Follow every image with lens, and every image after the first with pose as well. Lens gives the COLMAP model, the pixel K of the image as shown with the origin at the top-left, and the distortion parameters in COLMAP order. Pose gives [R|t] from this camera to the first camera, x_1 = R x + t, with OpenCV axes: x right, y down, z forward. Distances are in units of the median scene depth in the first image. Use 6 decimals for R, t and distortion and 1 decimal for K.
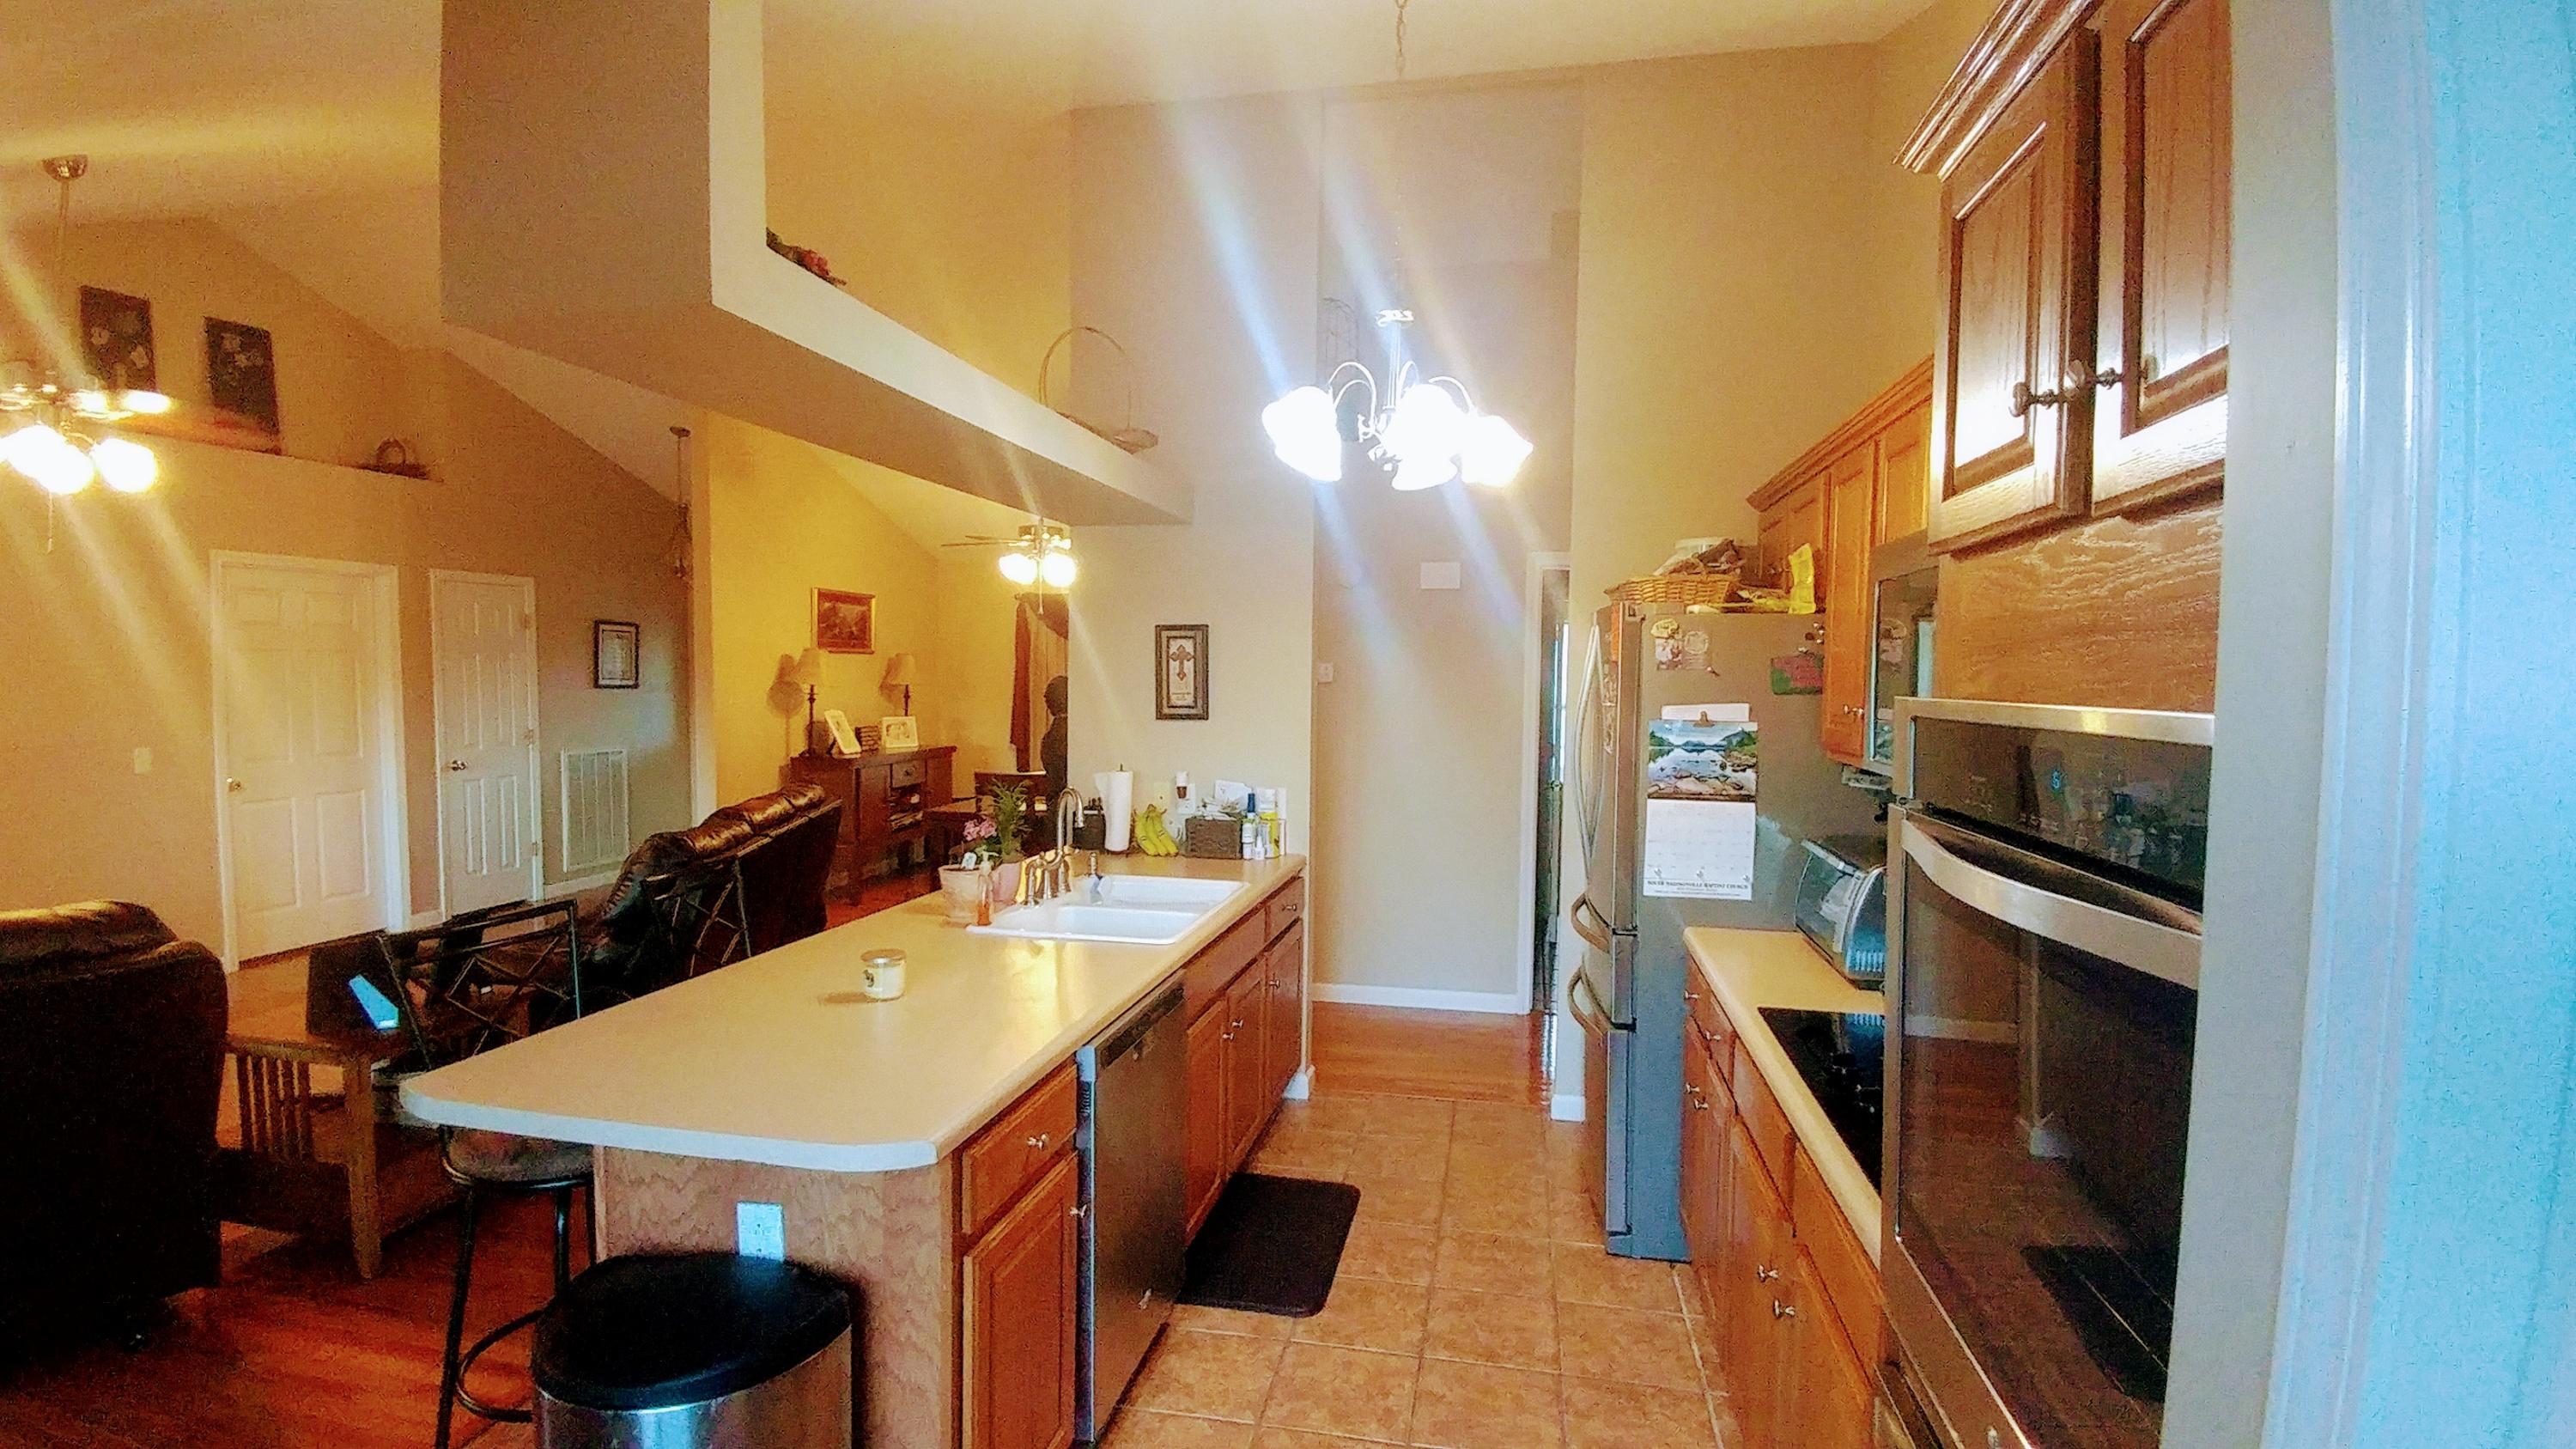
lens RADIAL K [[1148.3, 0, 1304.1], [0, 1148.3, 738.0], [0, 0, 1]] dist [0.000594, 0.000145]
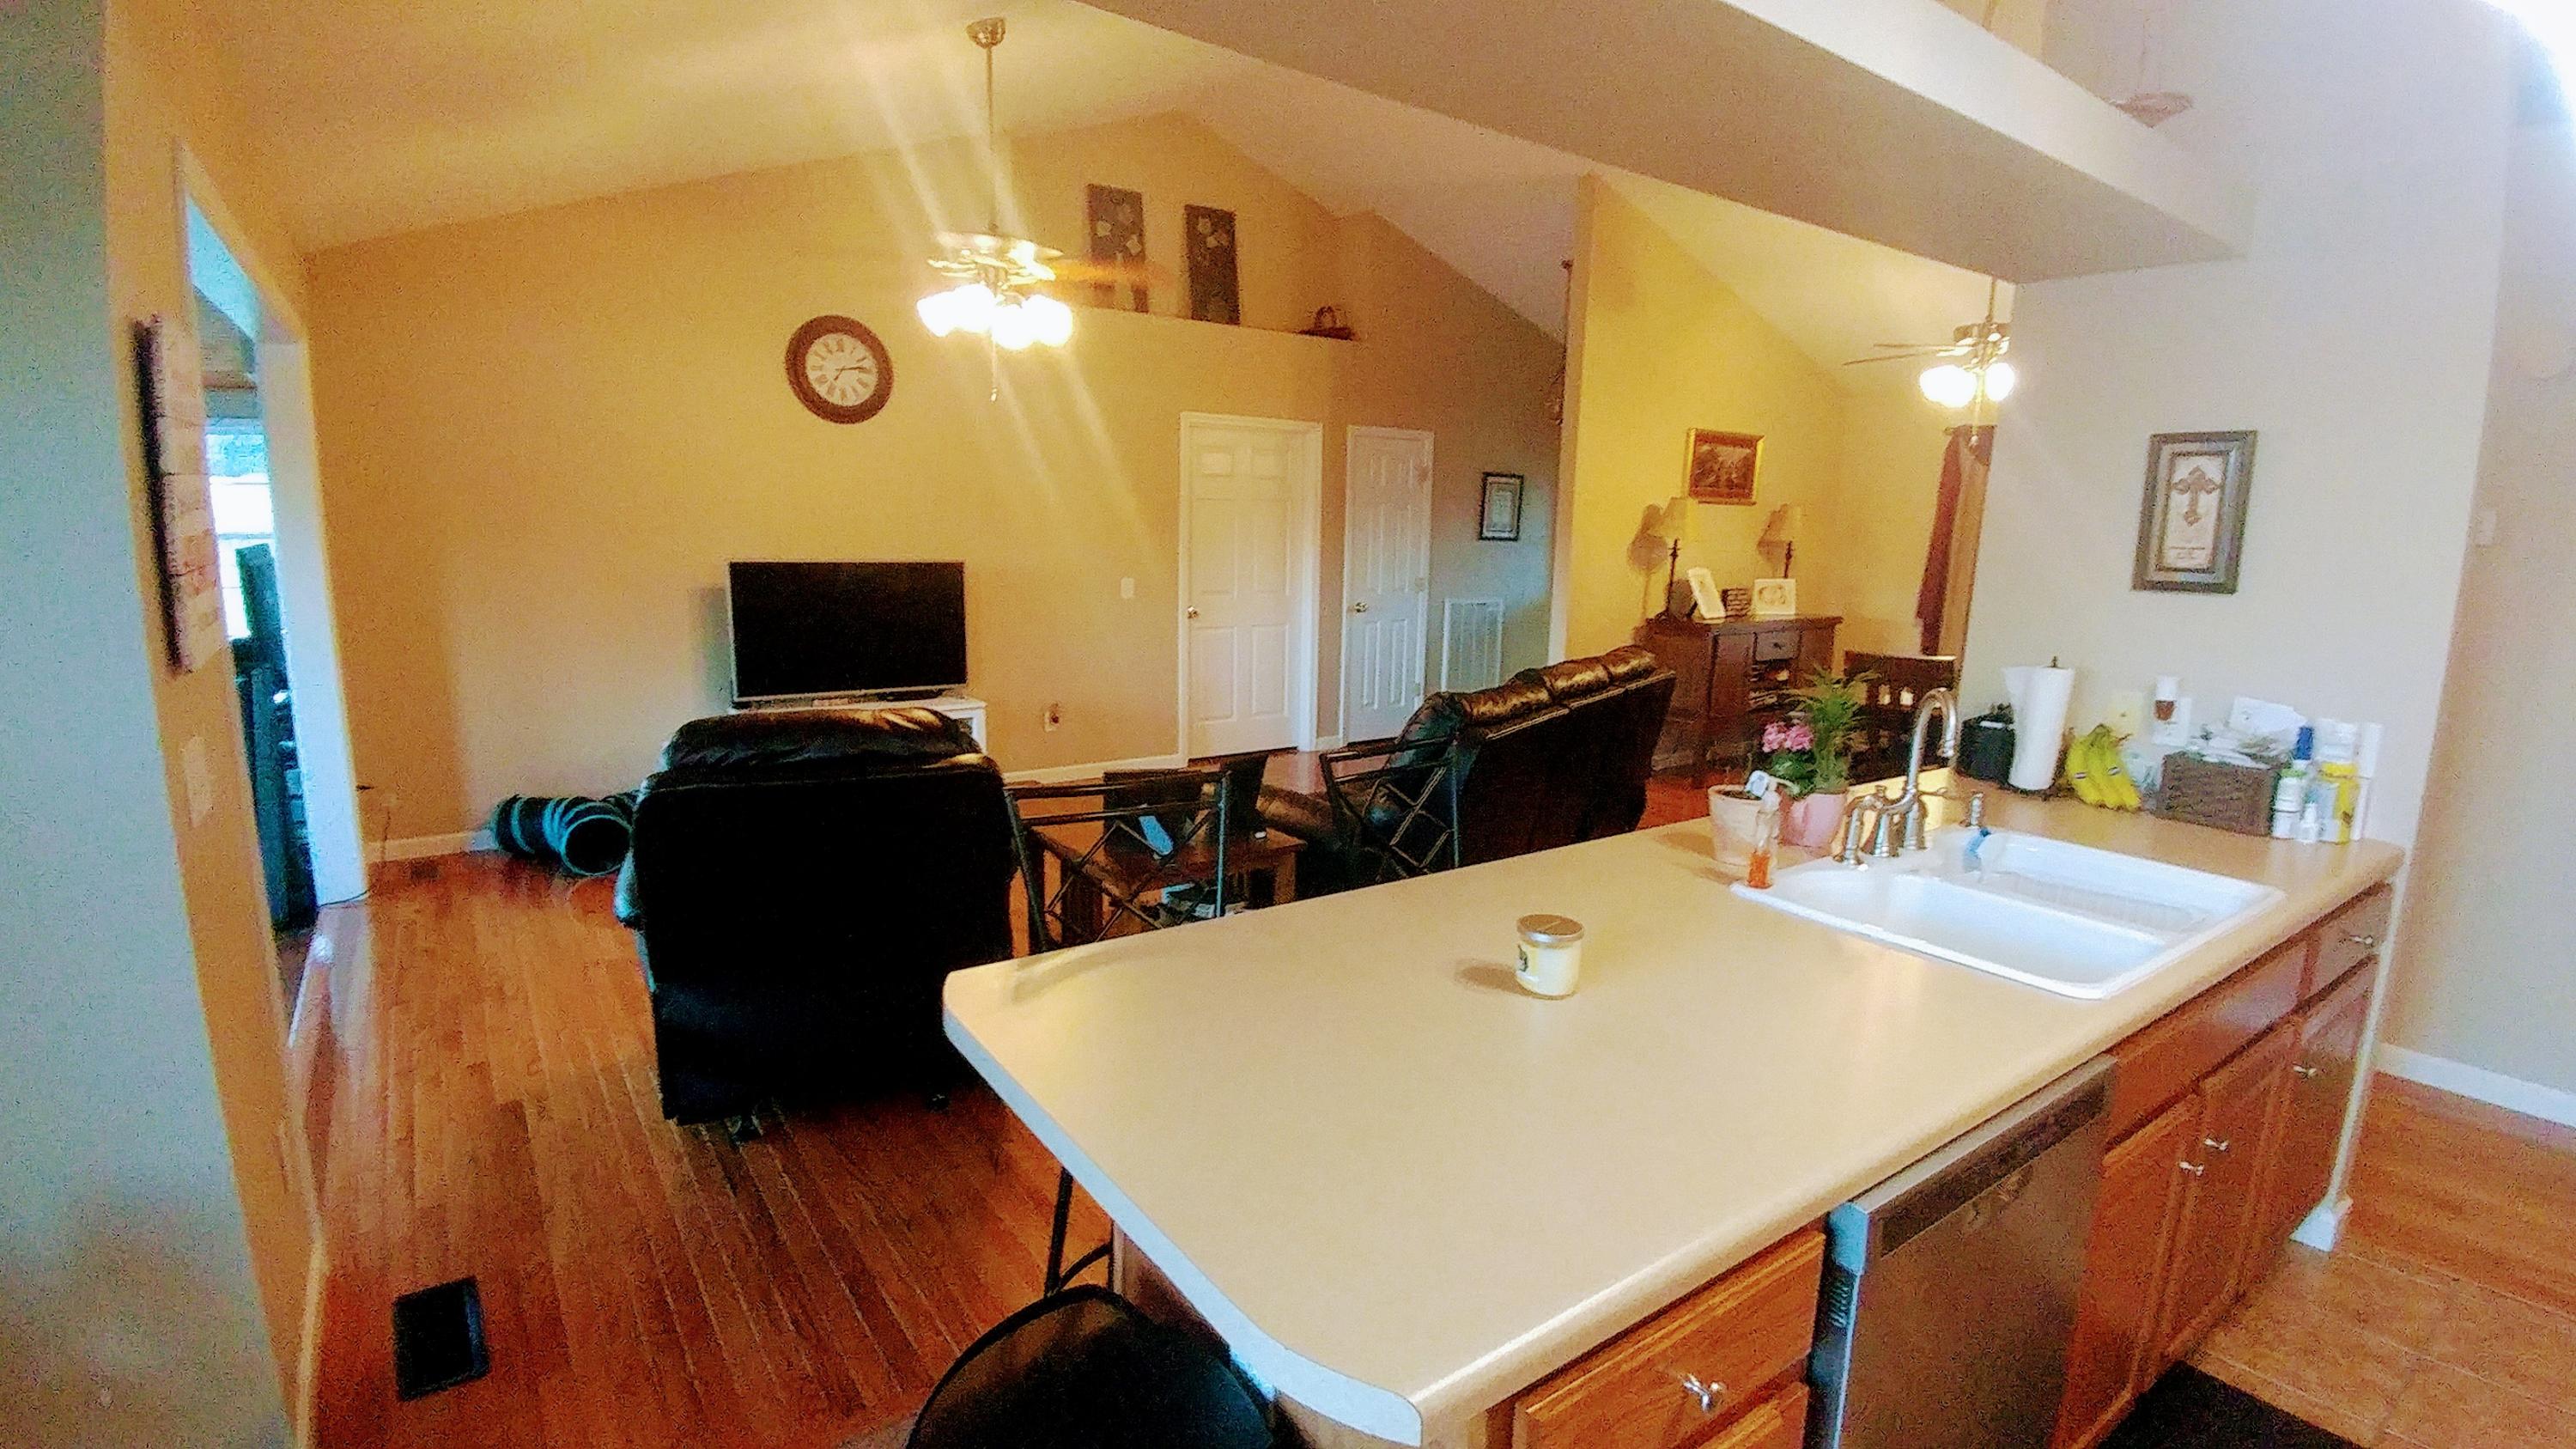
lens RADIAL K [[1155.7, 0, 1292.1], [0, 1155.7, 744.2], [0, 0, 1]] dist [0.026375, -0.043213]
pose [[0.725075, 0.131584, -0.675983, -0.024802], [-0.049428, 0.988988, 0.139494, 0.001967], [0.686894, -0.067731, 0.723594, 0.238978]]
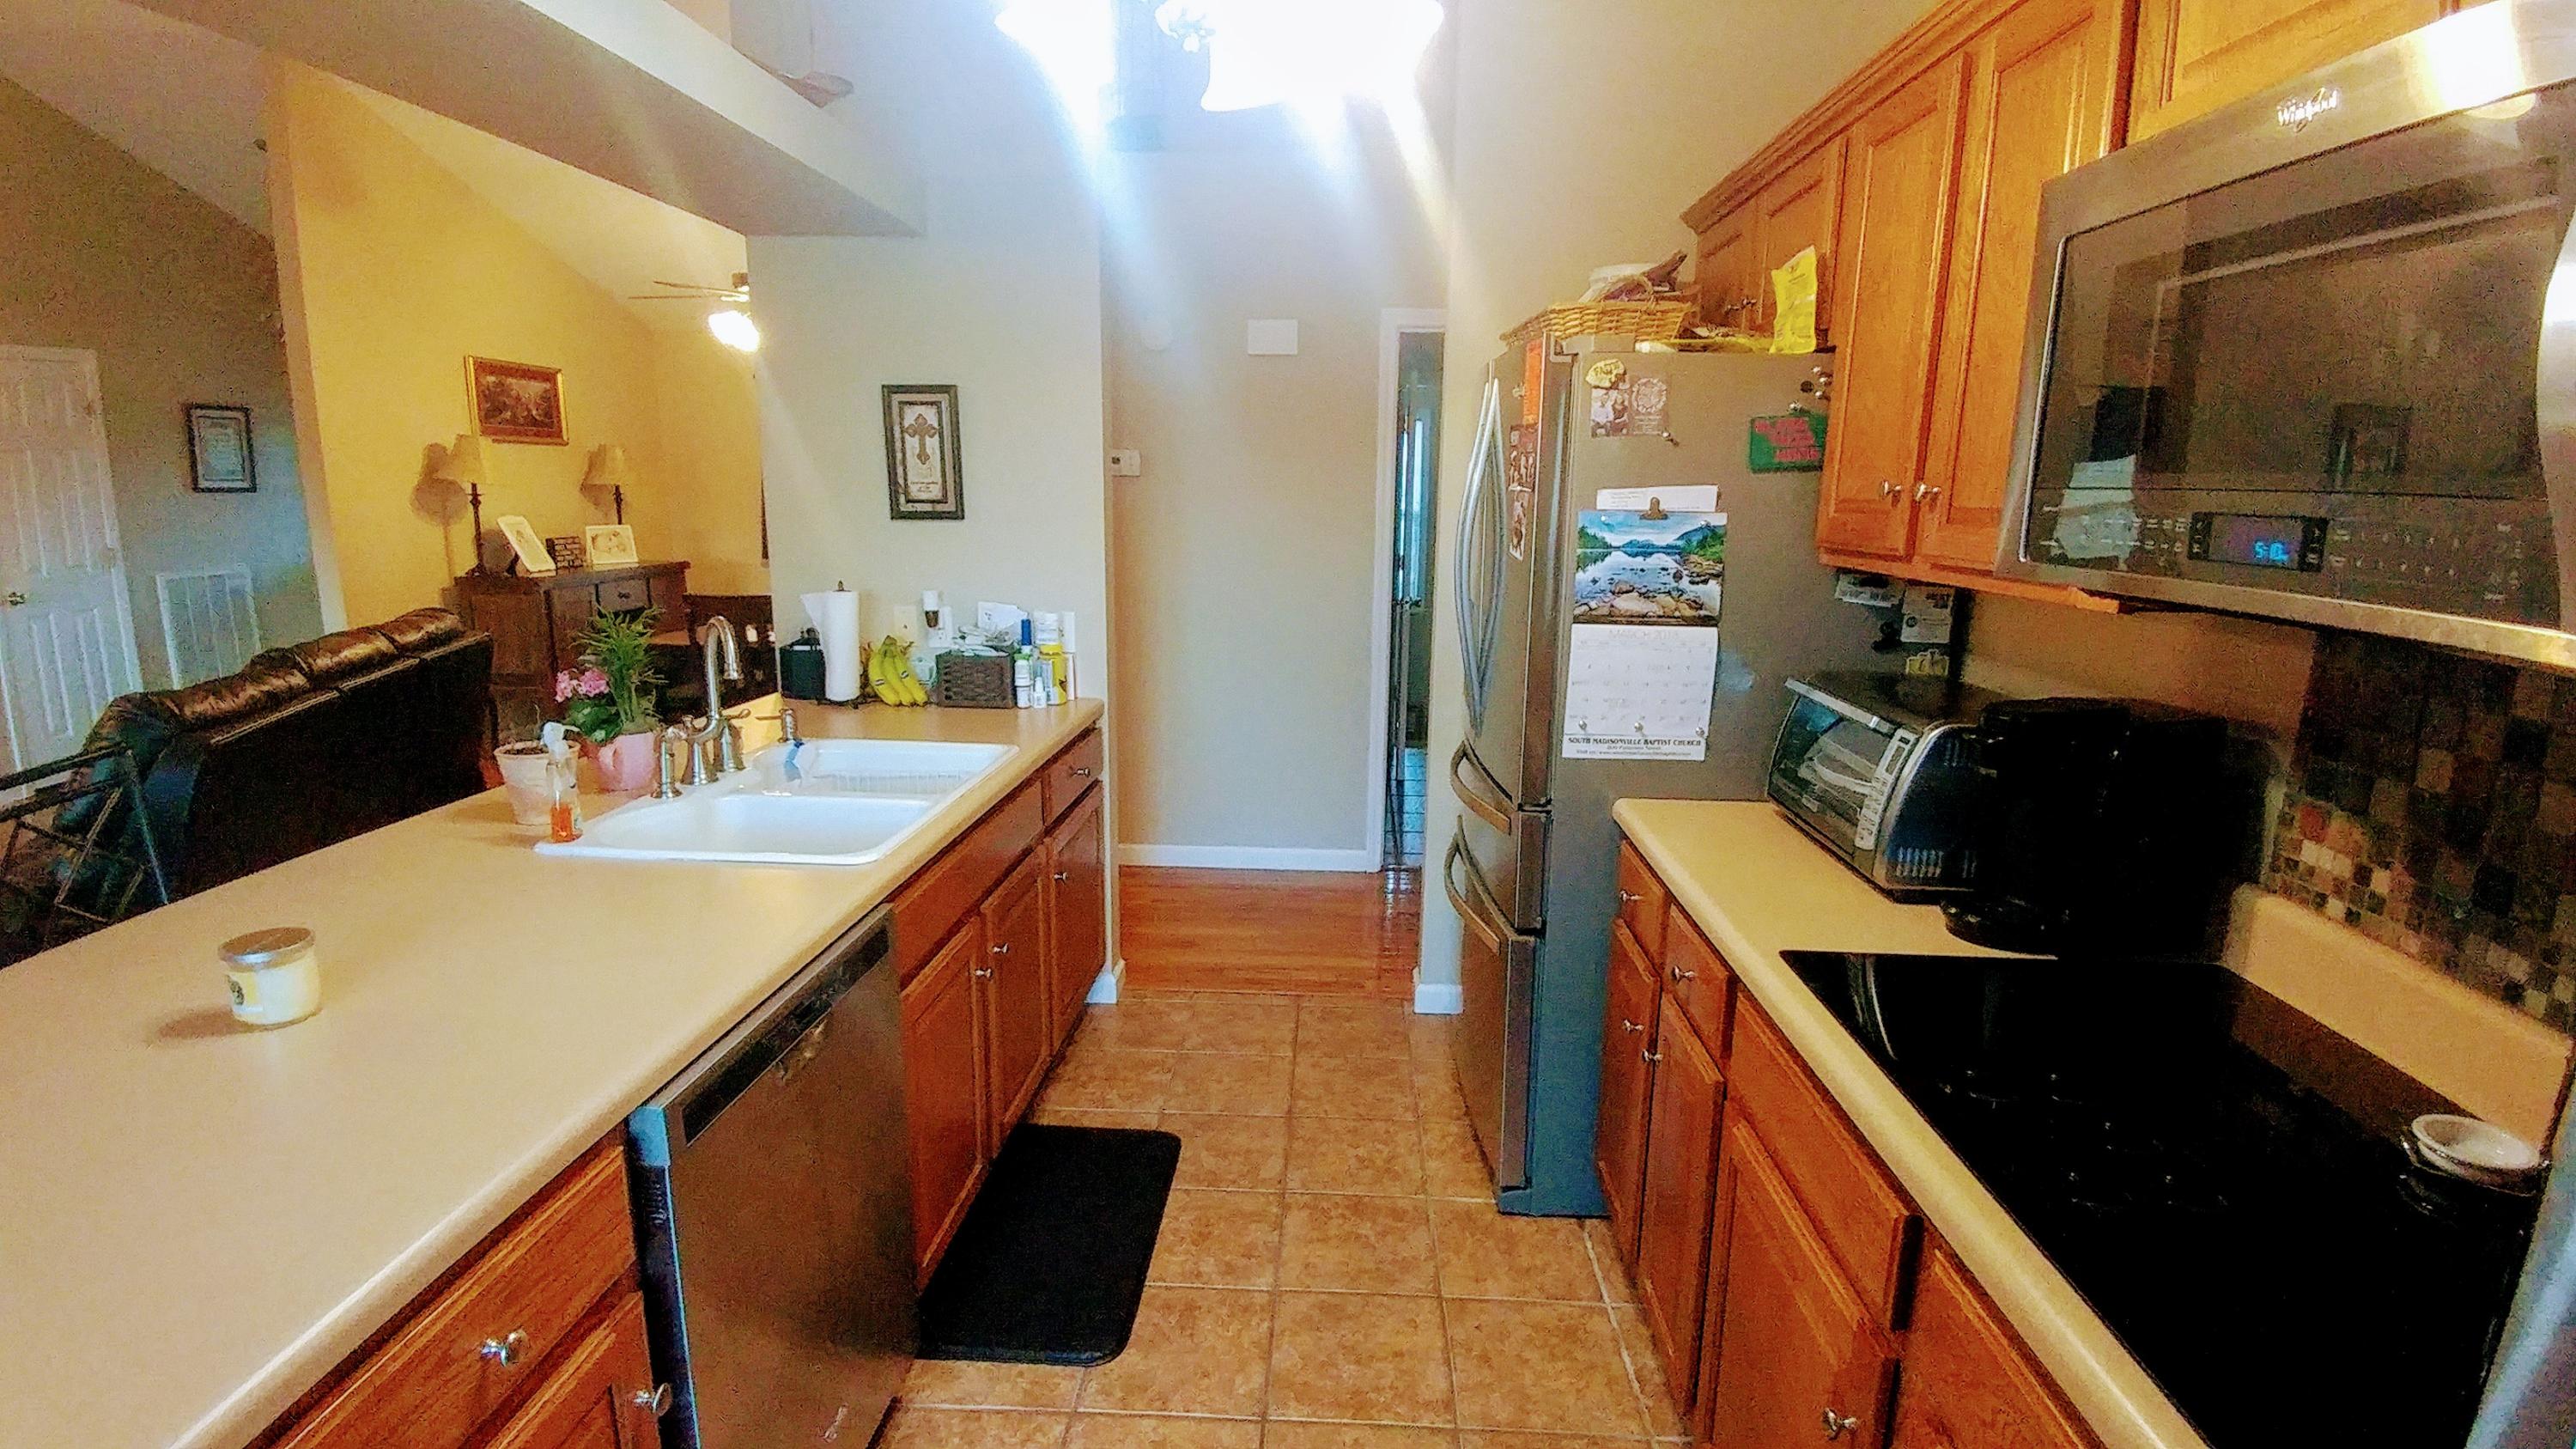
lens RADIAL K [[1155.7, 0, 1292.1], [0, 1155.7, 744.2], [0, 0, 1]] dist [0.026375, -0.043213]
pose [[0.990437, -0.027727, 0.135153, 0.021568], [0.005370, 0.986603, 0.163053, 0.006645], [-0.137863, -0.160768, 0.977316, 0.232748]]
